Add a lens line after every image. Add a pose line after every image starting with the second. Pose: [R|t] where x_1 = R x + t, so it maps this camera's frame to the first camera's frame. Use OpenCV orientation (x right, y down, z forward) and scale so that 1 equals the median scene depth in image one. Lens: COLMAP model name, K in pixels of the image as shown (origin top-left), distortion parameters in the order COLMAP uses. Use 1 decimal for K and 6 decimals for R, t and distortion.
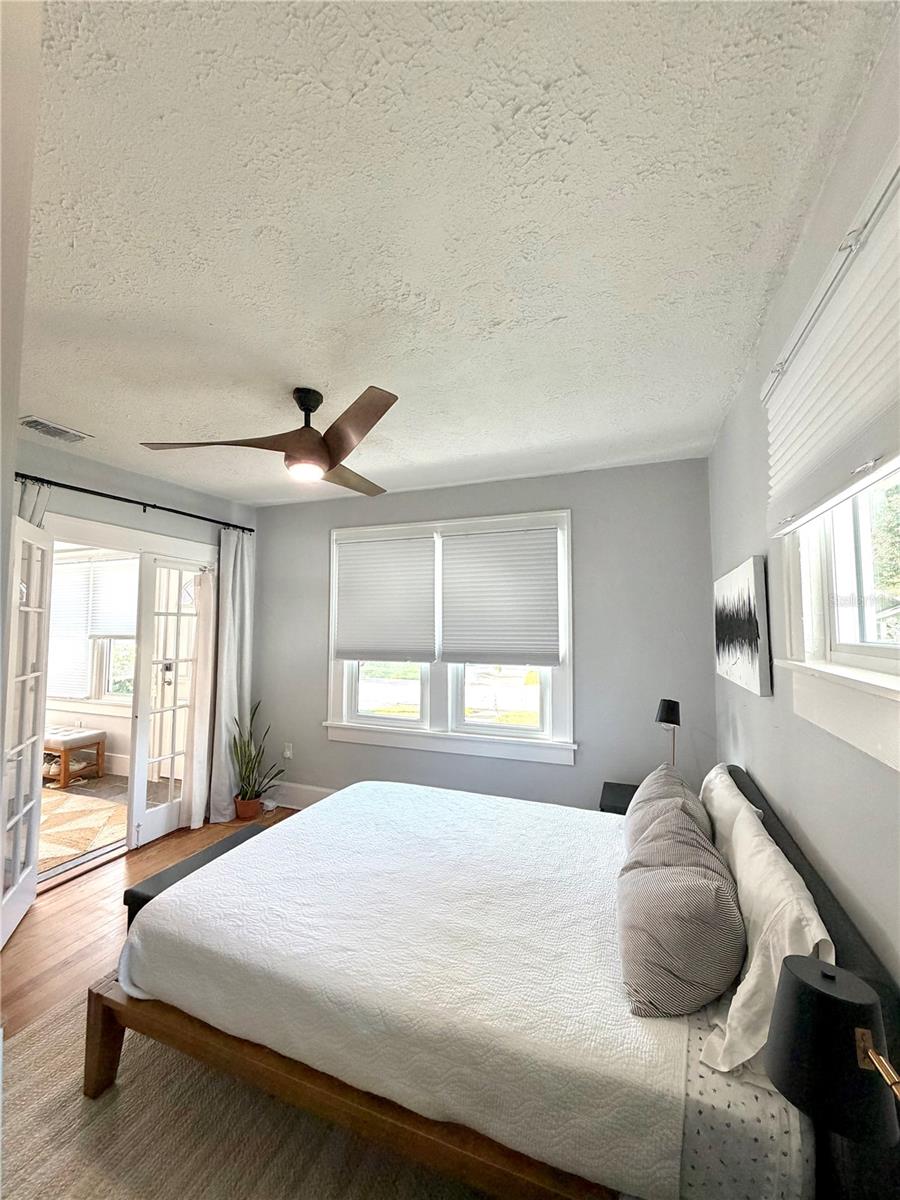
lens RADIAL K [[477.2, 0, 447.2], [0, 477.2, 593.0], [0, 0, 1]] dist [-0.000423, -0.000023]
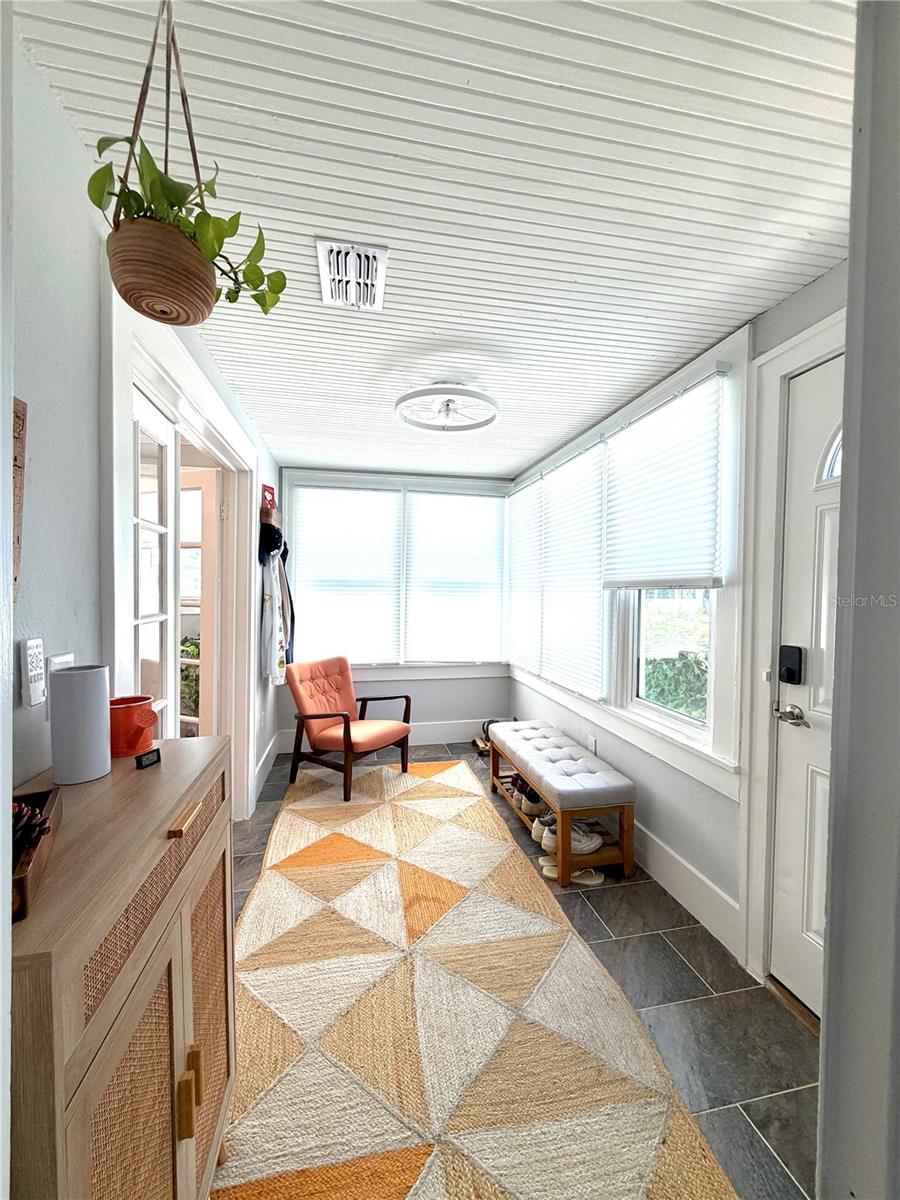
lens RADIAL K [[477.2, 0, 447.2], [0, 477.2, 600.1], [0, 0, 1]] dist [-0.000423, -0.000023]
pose [[0.542610, 0.029286, -0.839474, -0.419057], [0.043125, 0.997103, 0.062660, 0.069902], [0.838877, -0.070202, 0.539775, 0.592898]]
